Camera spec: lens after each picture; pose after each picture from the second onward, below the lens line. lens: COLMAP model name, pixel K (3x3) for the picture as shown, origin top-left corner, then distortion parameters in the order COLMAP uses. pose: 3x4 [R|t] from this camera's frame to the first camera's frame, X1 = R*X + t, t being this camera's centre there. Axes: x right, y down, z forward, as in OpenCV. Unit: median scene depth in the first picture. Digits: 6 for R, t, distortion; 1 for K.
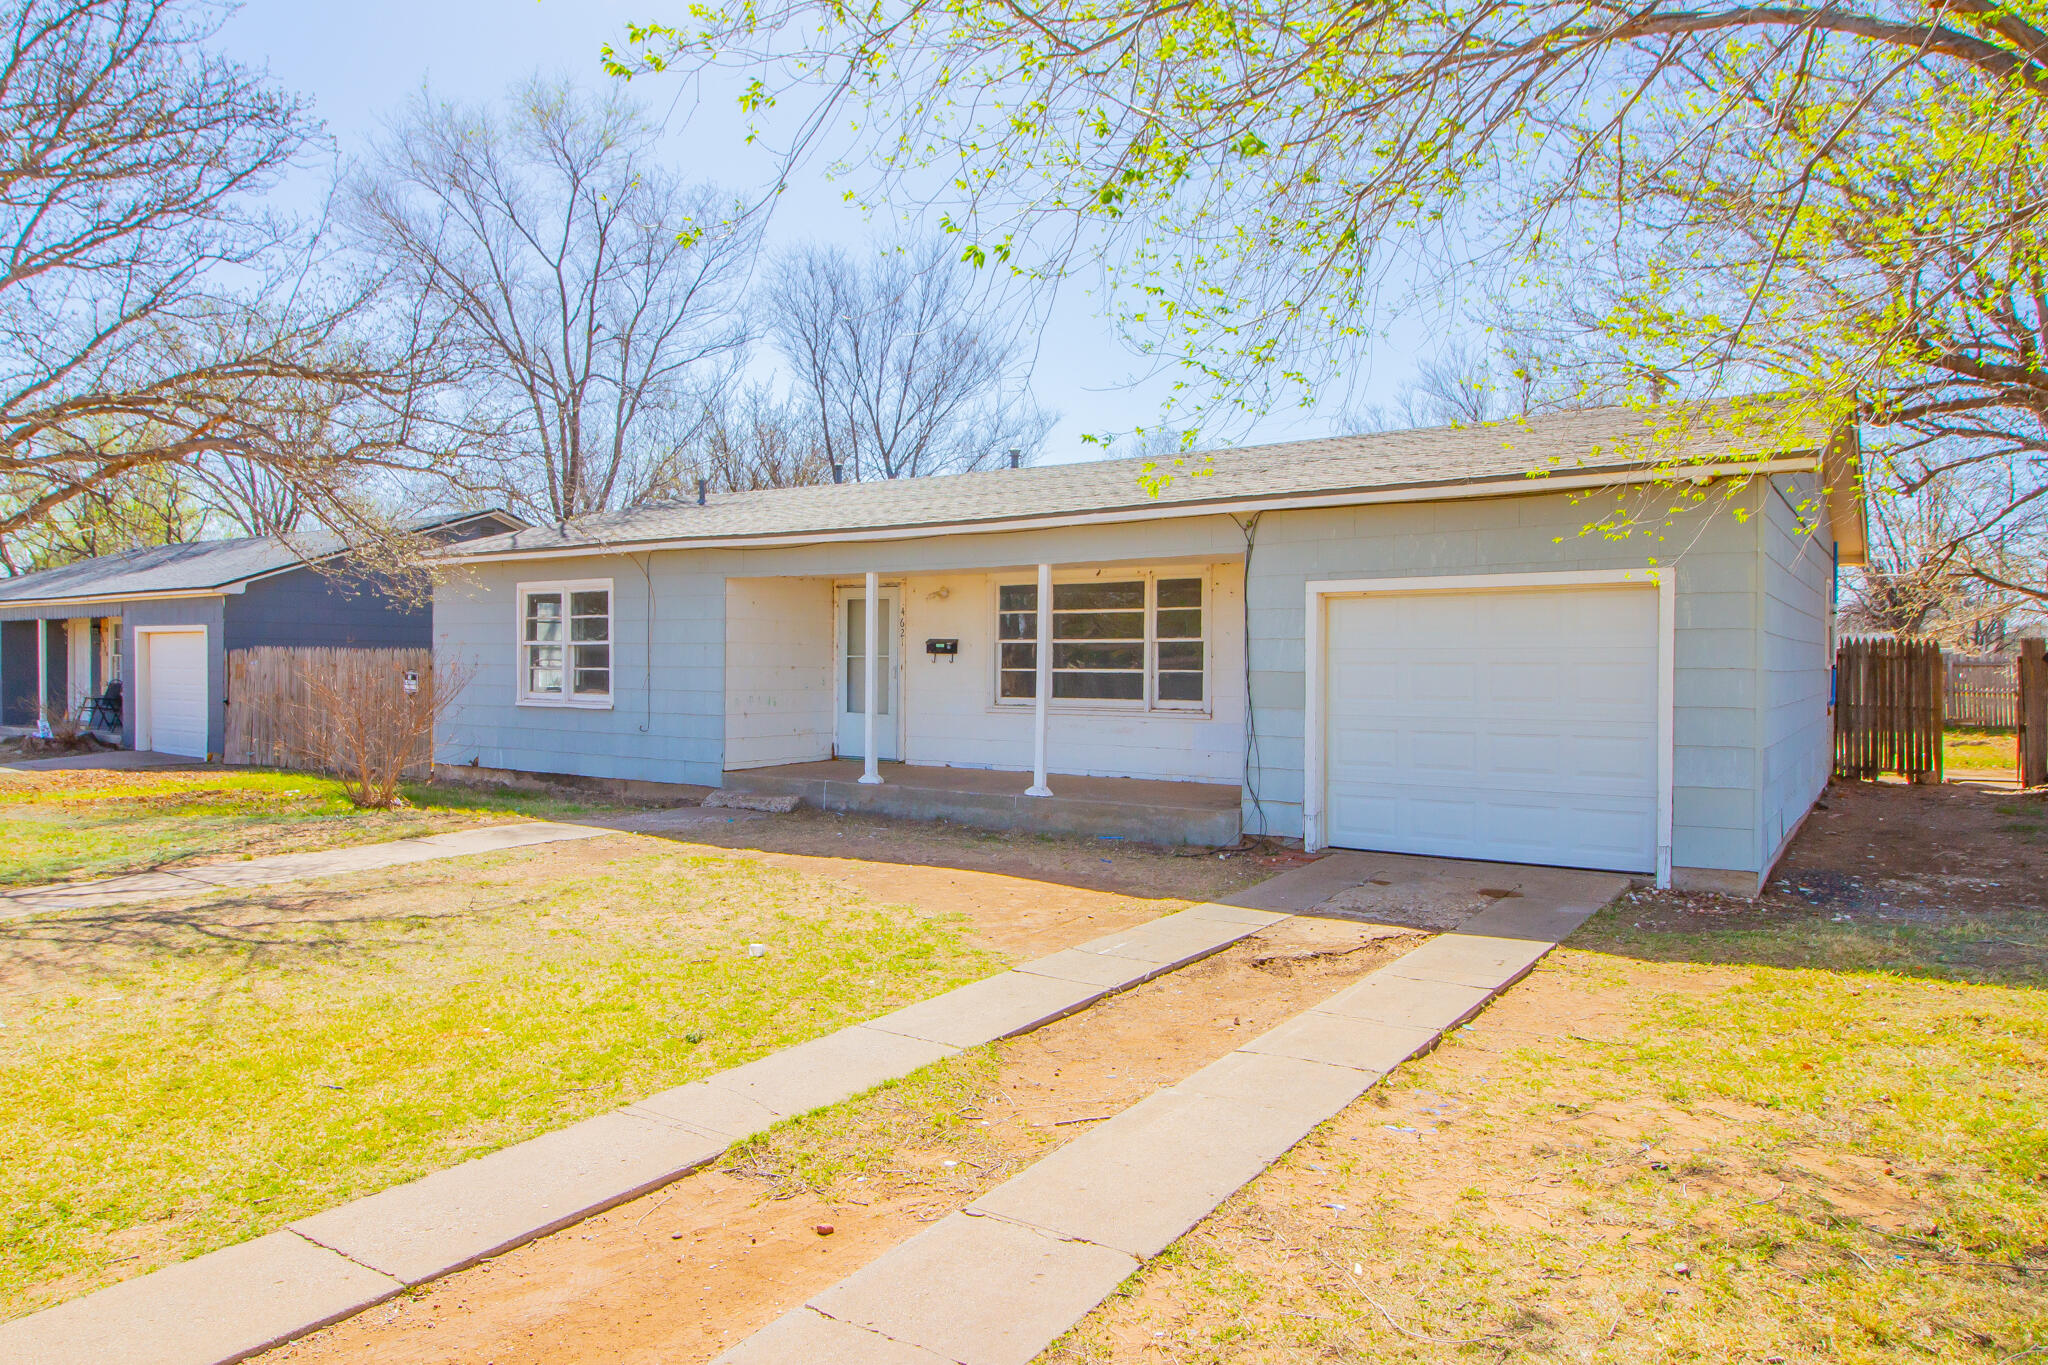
lens RADIAL K [[1159.1, 0, 1024.0], [0, 1159.1, 682.5], [0, 0, 1]] dist [-0.002432, -0.000515]
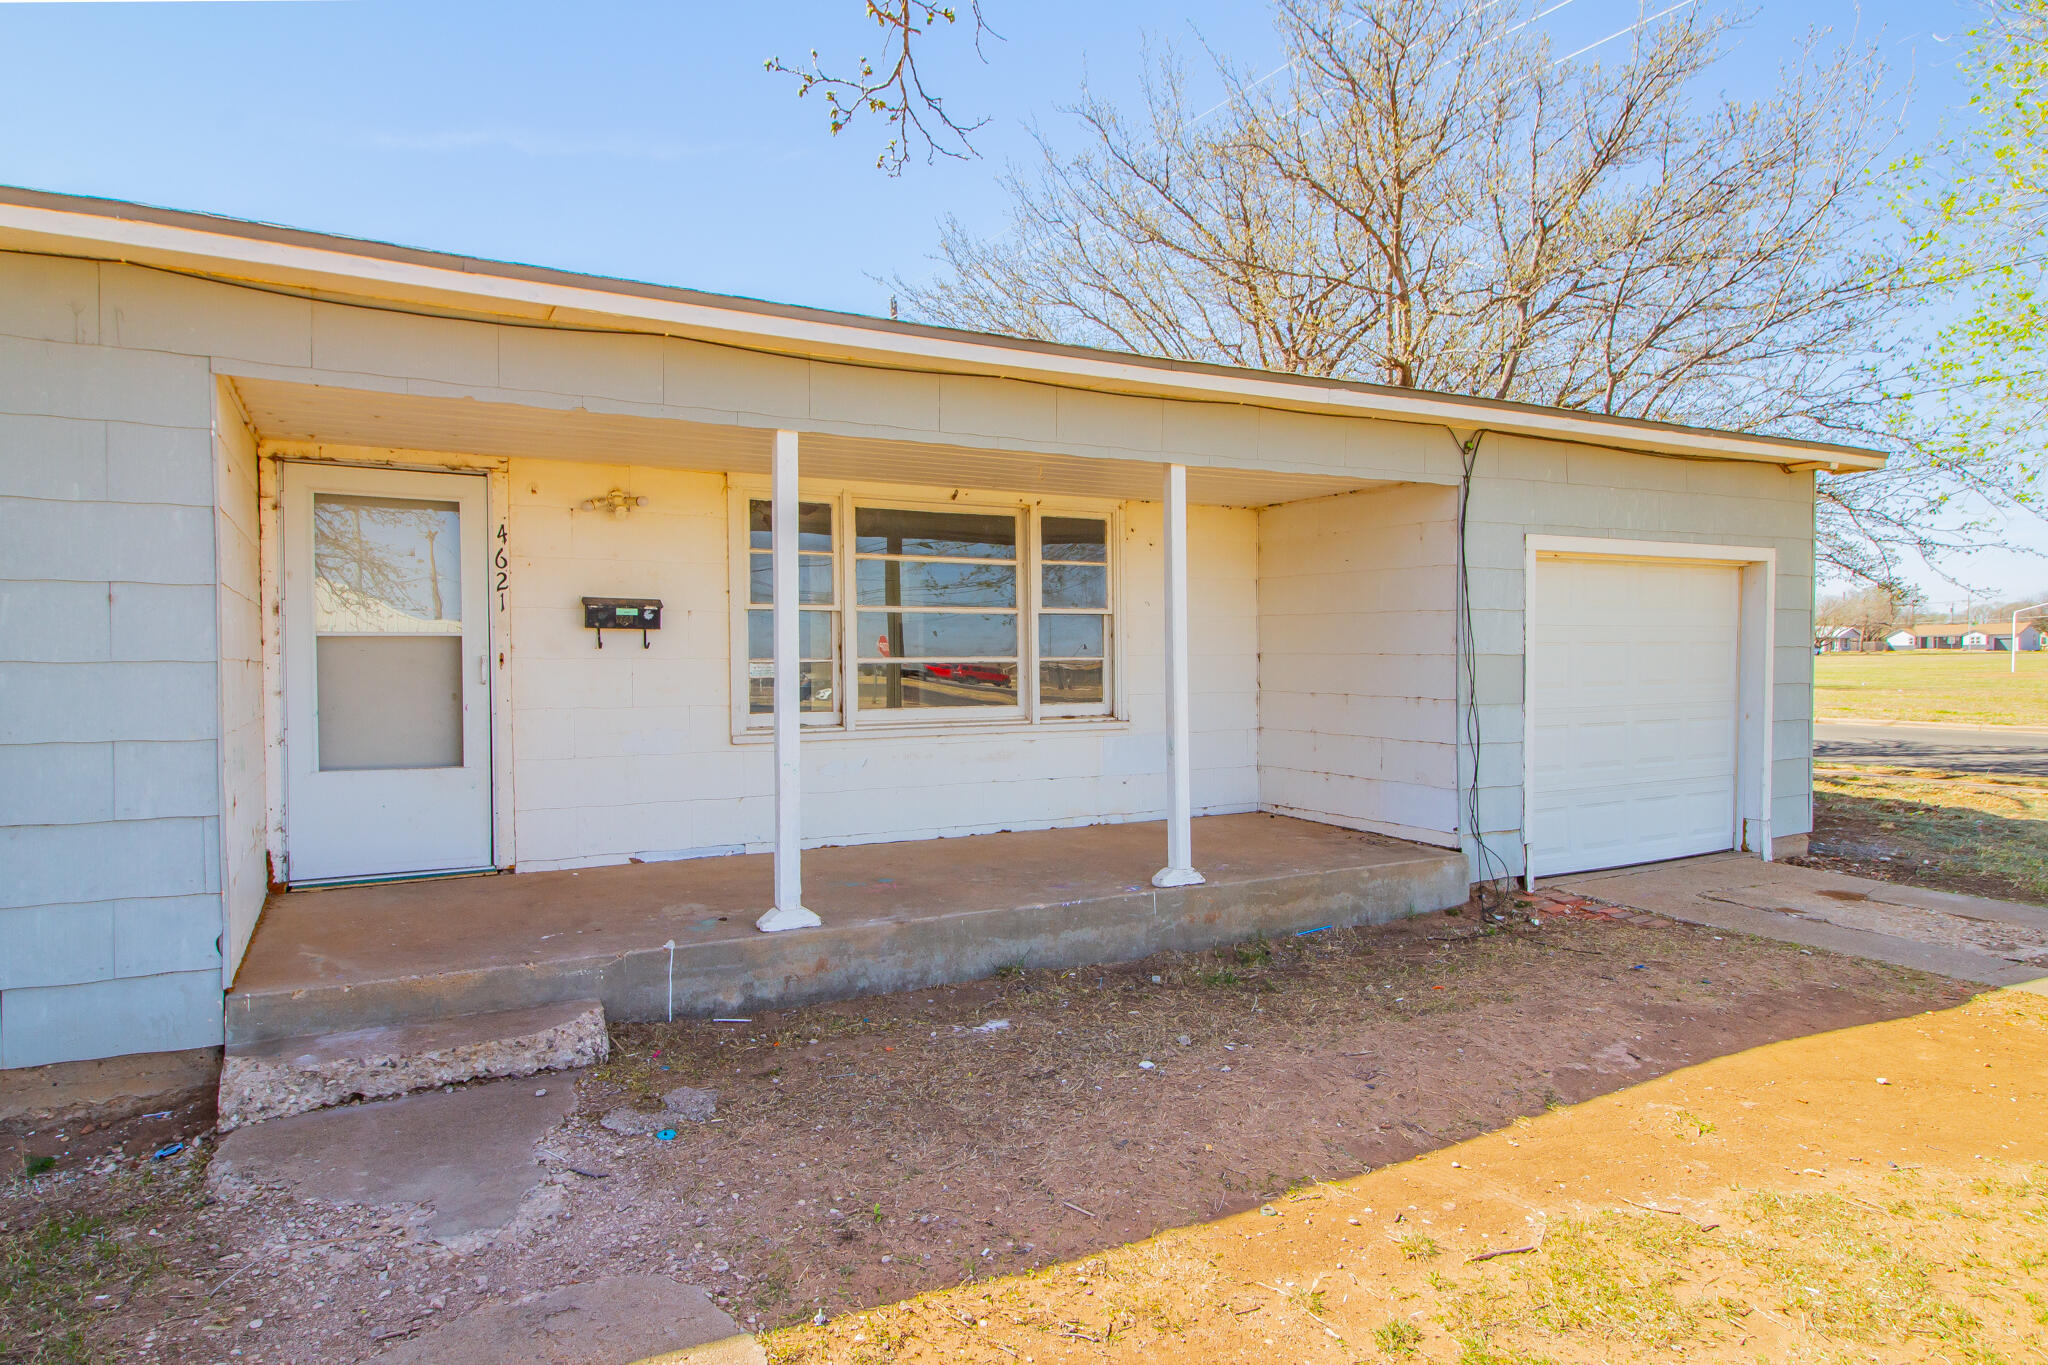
lens RADIAL K [[1159.1, 0, 1024.0], [0, 1159.1, 682.5], [0, 0, 1]] dist [-0.002432, -0.000515]
pose [[0.503049, -0.027997, 0.863804, -0.442800], [0.024986, 0.999529, 0.017844, -0.008283], [-0.863897, 0.012607, 0.503511, 0.692356]]
